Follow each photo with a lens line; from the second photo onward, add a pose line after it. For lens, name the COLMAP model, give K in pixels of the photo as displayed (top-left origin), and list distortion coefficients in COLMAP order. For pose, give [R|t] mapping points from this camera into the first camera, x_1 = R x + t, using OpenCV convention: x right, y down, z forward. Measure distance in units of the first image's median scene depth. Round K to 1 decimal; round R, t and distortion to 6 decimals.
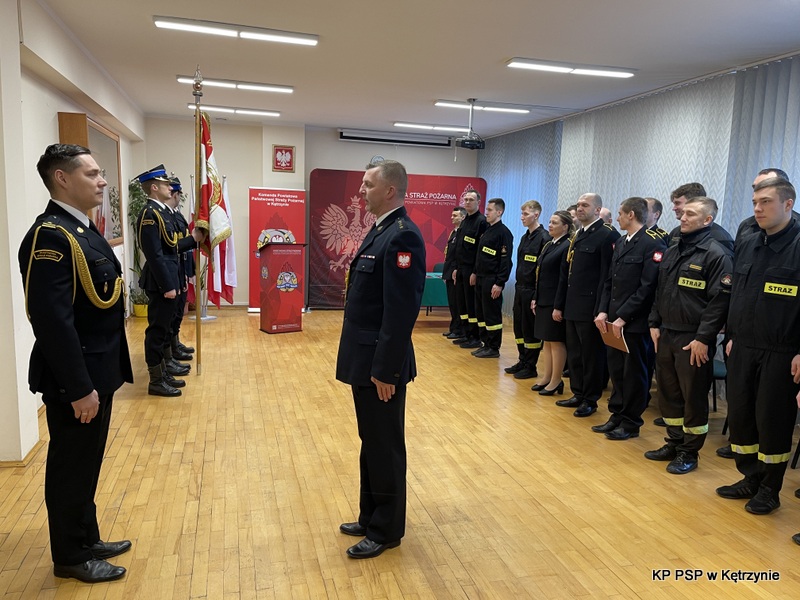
lens RADIAL K [[596.8, 0, 397.1], [0, 596.8, 306.9], [0, 0, 1]] dist [0.075282, -0.105381]
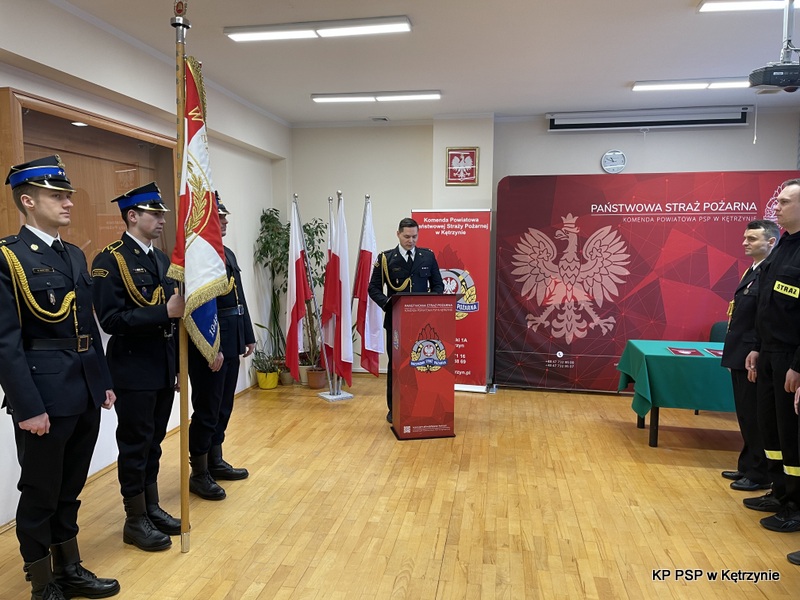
lens RADIAL K [[596.8, 0, 390.3], [0, 596.8, 302.7], [0, 0, 1]] dist [0.075282, -0.105381]
pose [[0.899587, 0.011550, -0.436589, 0.047263], [-0.037399, 0.998016, -0.050657, -0.063627], [0.435137, 0.061898, 0.898234, 0.428510]]
